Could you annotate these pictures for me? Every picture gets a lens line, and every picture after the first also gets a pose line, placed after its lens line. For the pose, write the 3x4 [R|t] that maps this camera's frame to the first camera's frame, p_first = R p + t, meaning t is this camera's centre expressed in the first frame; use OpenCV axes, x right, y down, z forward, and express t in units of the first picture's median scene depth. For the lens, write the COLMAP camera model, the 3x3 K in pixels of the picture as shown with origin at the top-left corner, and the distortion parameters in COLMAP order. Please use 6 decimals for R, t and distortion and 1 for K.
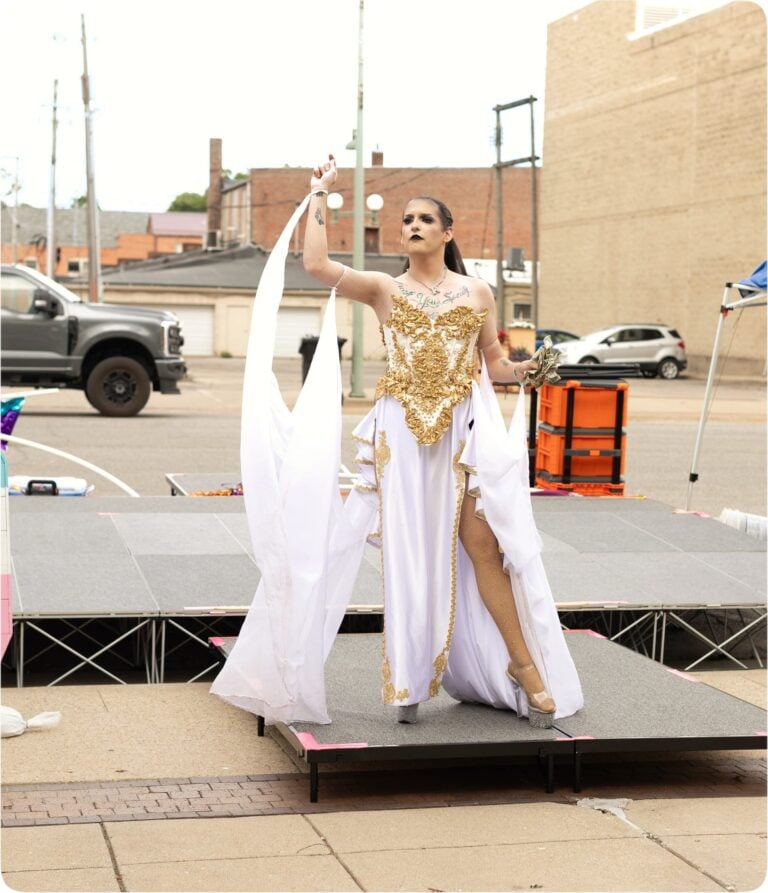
lens RADIAL K [[1905.0, 0, 384.0], [0, 1905.0, 446.5], [0, 0, 1]] dist [0.015166, 0.340451]
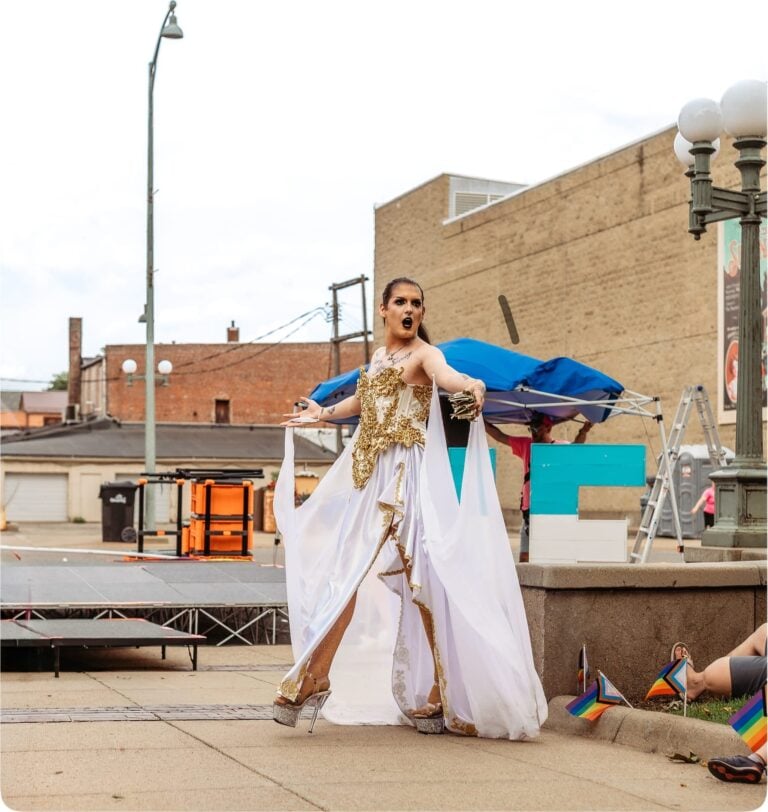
lens RADIAL K [[1934.7, 0, 400.5], [0, 1934.7, 425.1], [0, 0, 1]] dist [0.062686, 0.142630]
pose [[0.998159, -0.013427, 0.059148, 0.038826], [0.019579, 0.994312, -0.104696, 0.018693], [-0.057406, 0.105661, 0.992744, -0.097965]]
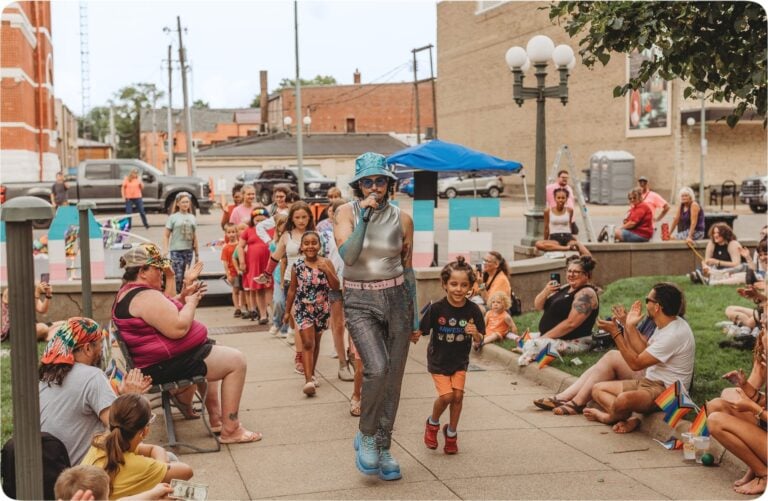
lens RADIAL K [[1224.2, 0, 384.0], [0, 1224.2, 250.5], [0, 0, 1]] dist [0.033947, 0.009978]
pose [[0.999117, -0.037149, -0.019619, 0.058280], [0.037232, 0.999299, 0.003876, 0.007771], [0.019461, -0.004604, 0.999800, -0.203563]]
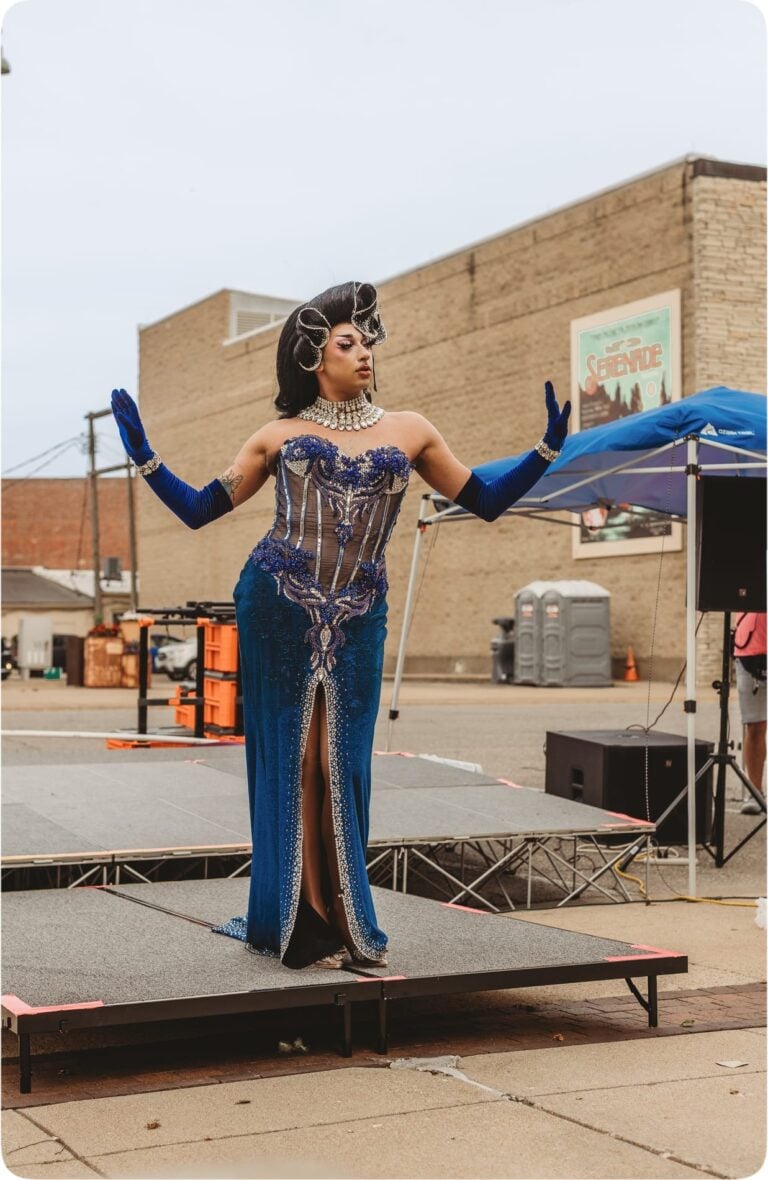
lens RADIAL K [[1881.0, 0, 384.0], [0, 1881.0, 590.0], [0, 0, 1]] dist [0.033947, 0.009978]
pose [[0.976053, -0.020429, 0.216569, -0.006588], [0.040943, 0.995040, -0.090664, 0.008576], [-0.213643, 0.097360, 0.972048, 0.033901]]
